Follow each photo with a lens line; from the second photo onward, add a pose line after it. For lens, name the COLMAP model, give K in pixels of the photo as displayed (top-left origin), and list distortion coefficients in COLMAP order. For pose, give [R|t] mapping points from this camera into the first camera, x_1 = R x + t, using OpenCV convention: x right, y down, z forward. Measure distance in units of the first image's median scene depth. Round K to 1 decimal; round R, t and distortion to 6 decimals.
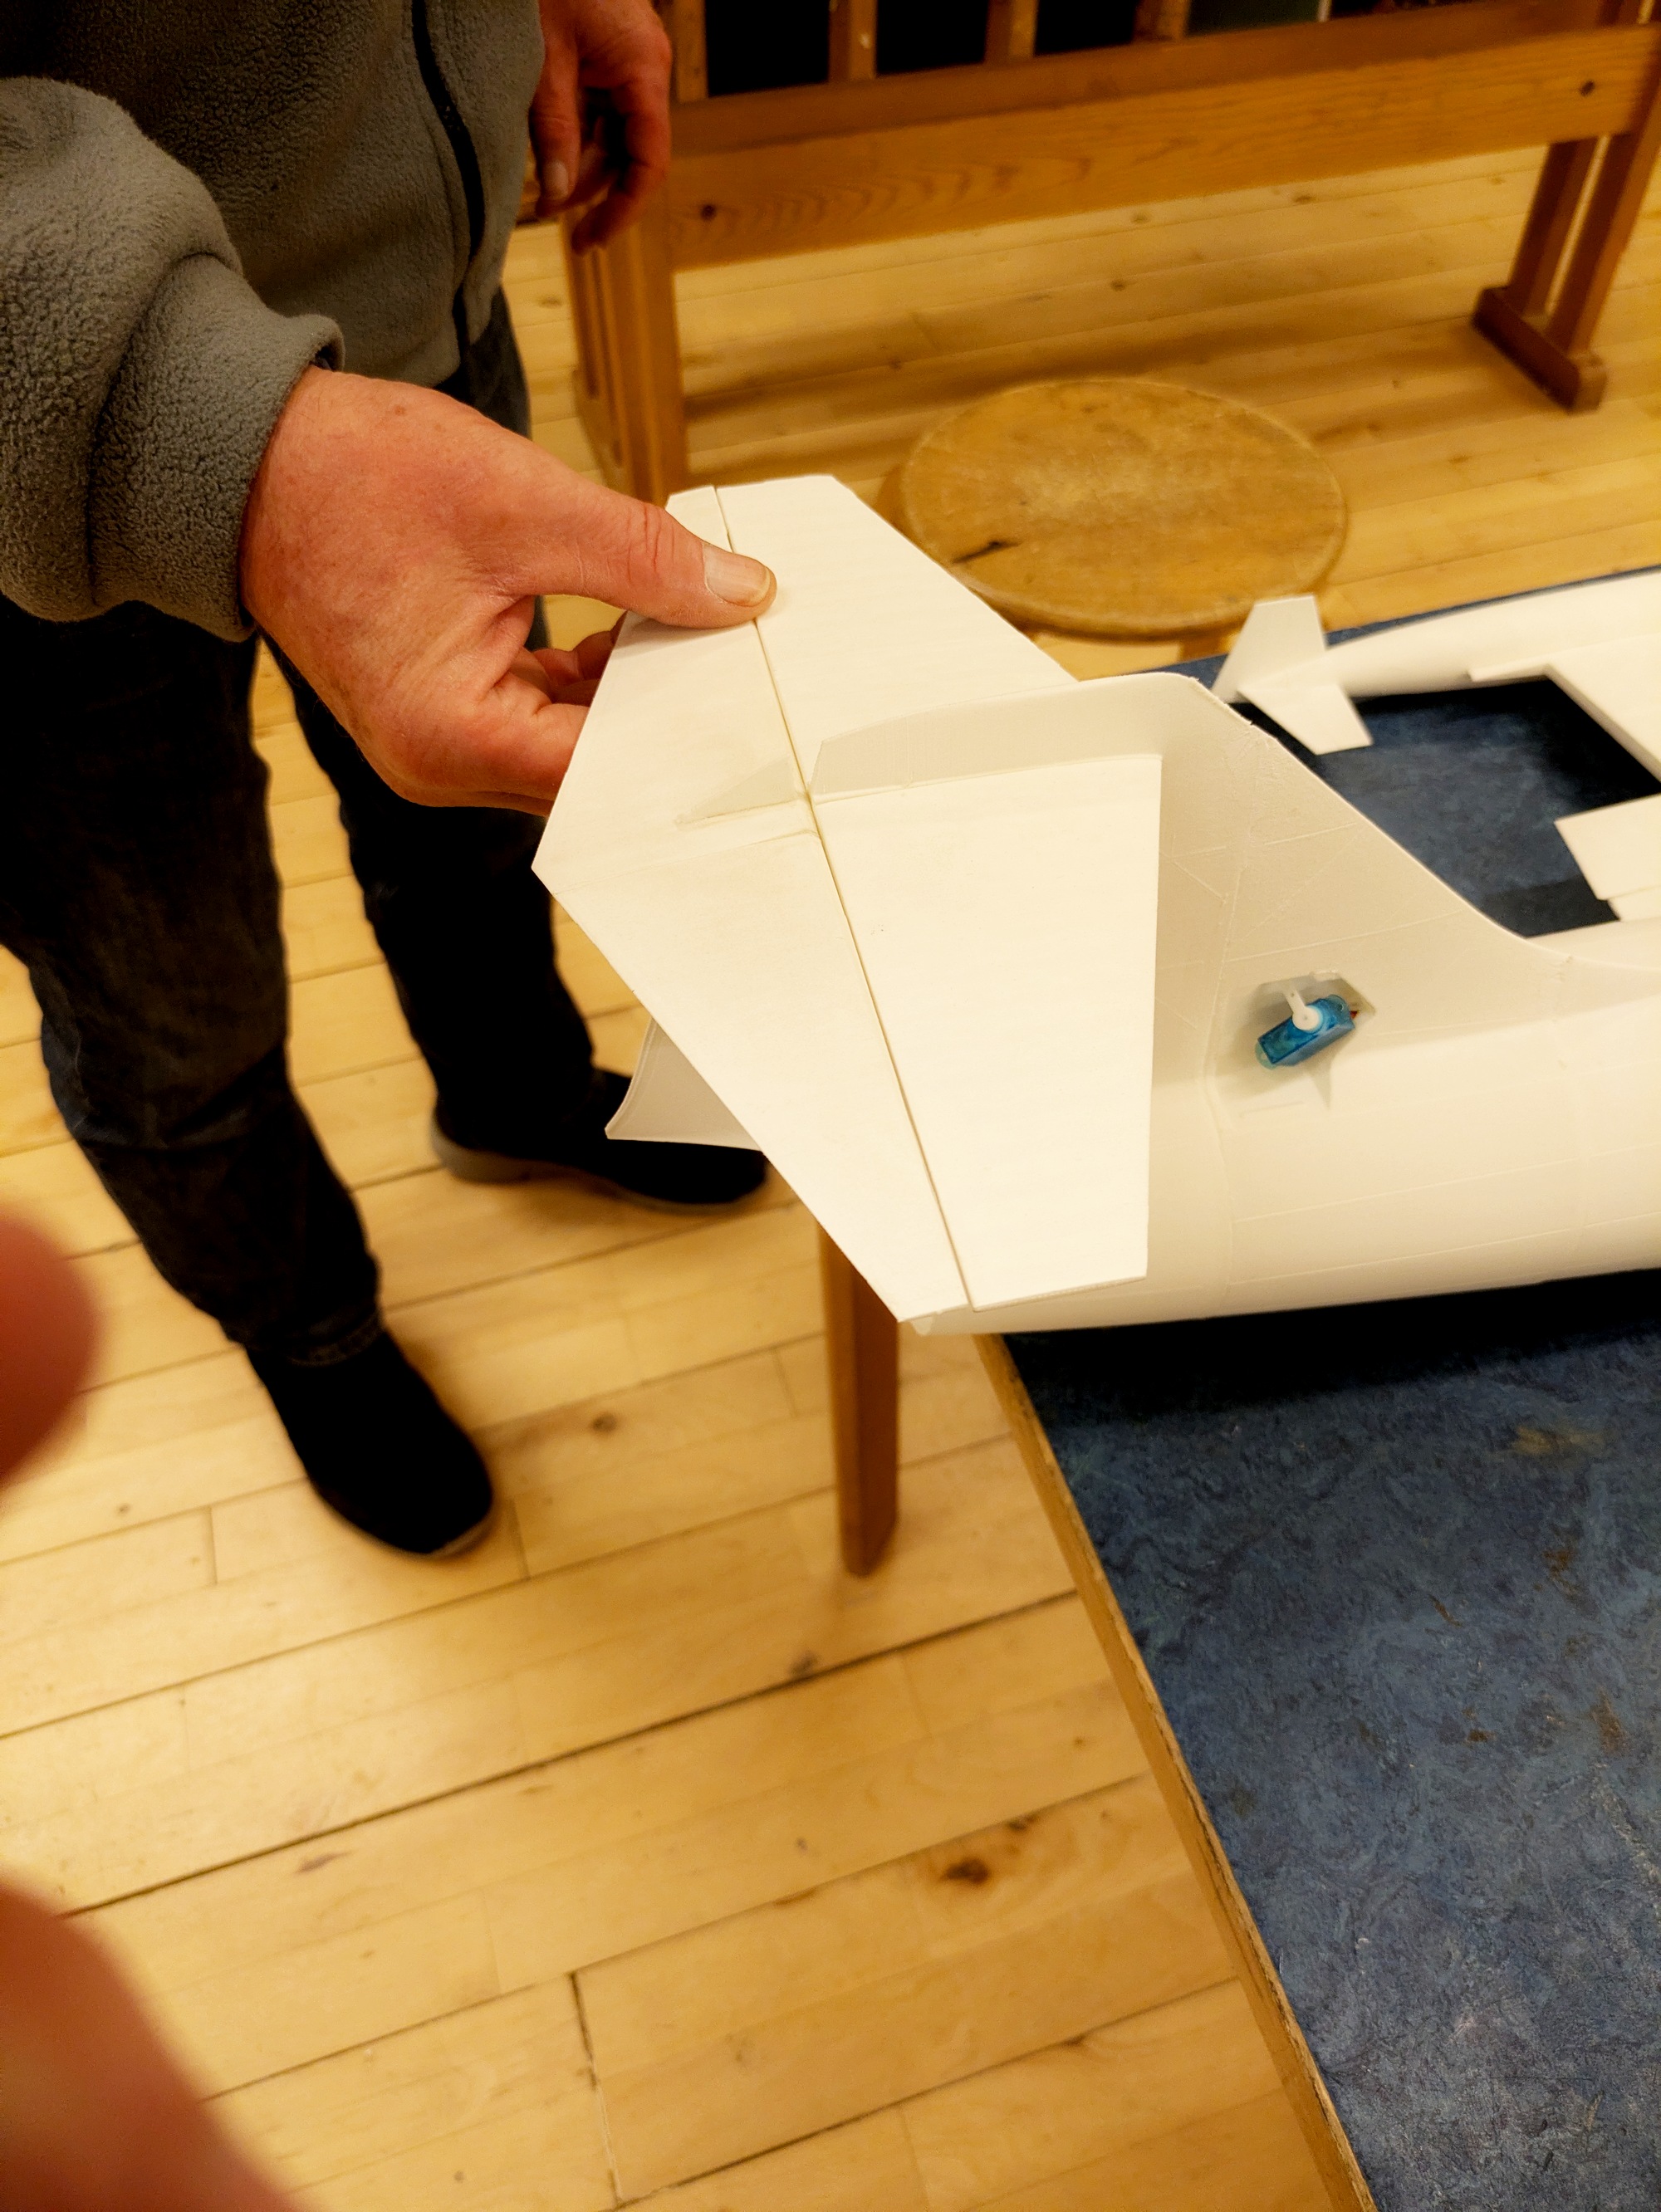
lens RADIAL K [[1650.1, 0, 830.5], [0, 1650.1, 1106.0], [0, 0, 1]] dist [0.052714, -0.086391]
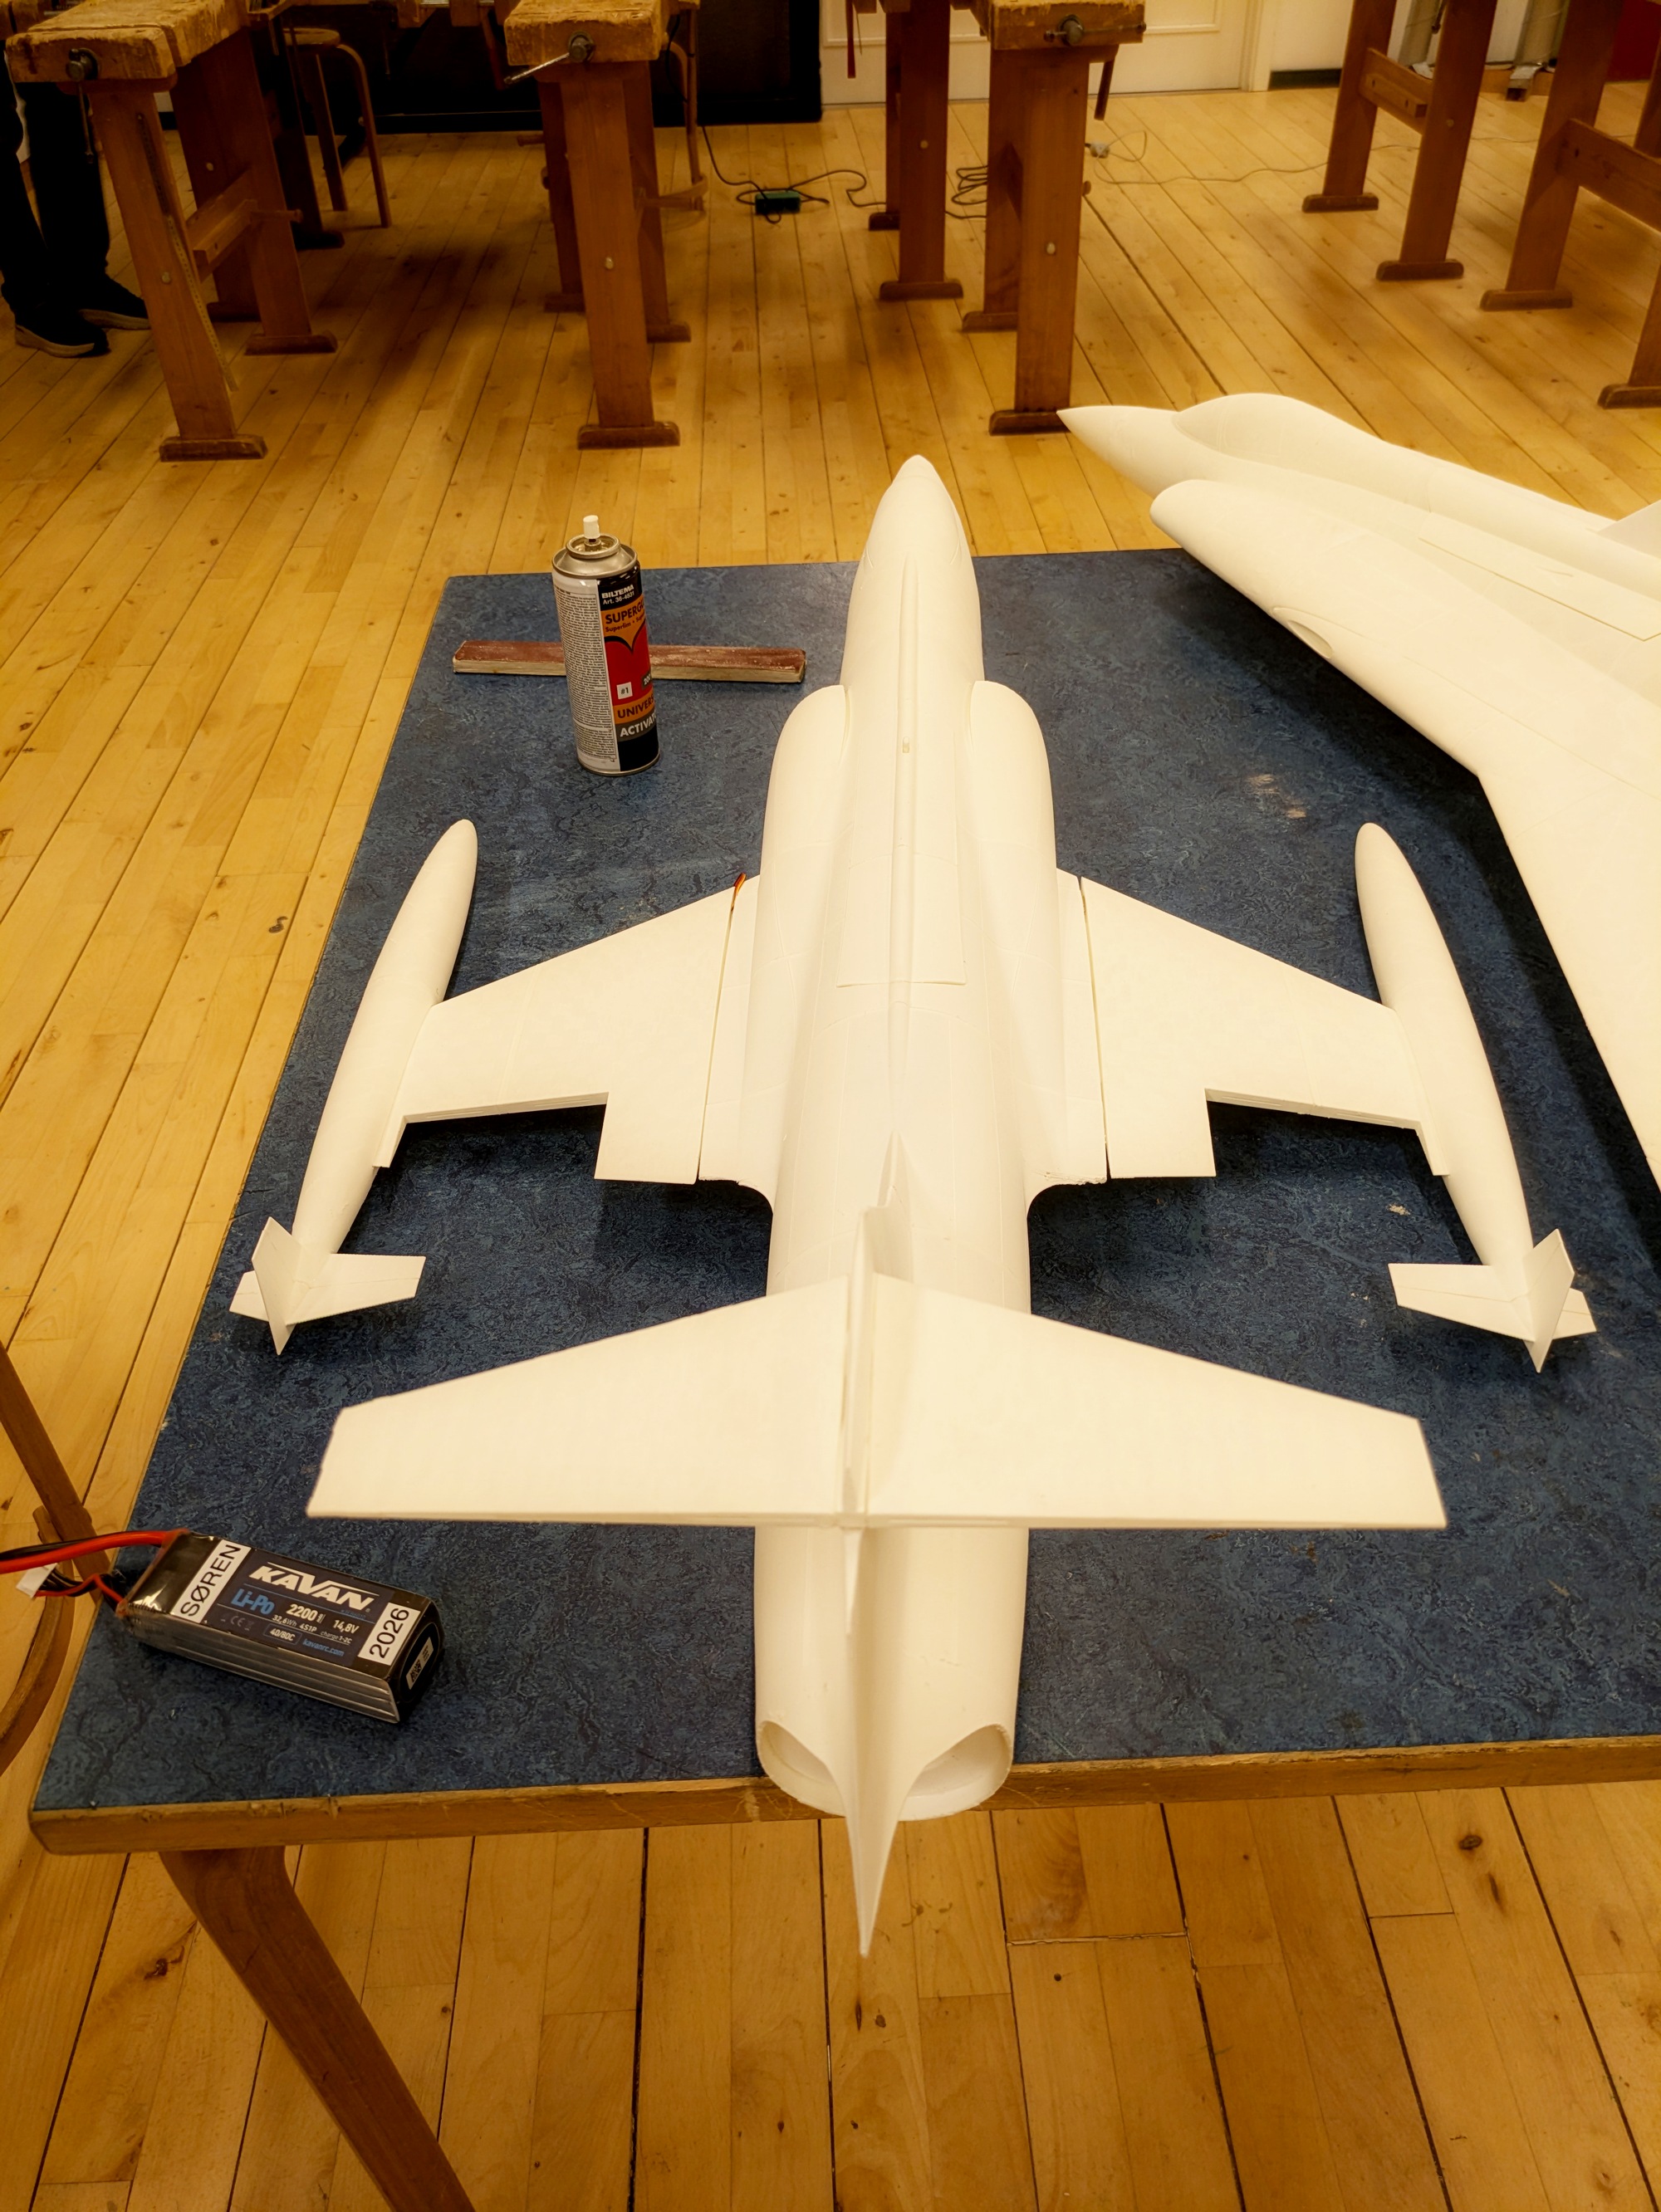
lens RADIAL K [[1650.1, 0, 830.5], [0, 1650.1, 1106.0], [0, 0, 1]] dist [0.052714, -0.086391]
pose [[0.262313, -0.625661, 0.734670, -0.494699], [0.771714, 0.593096, 0.229554, -0.464108], [-0.579352, 0.506740, 0.638408, 0.147072]]
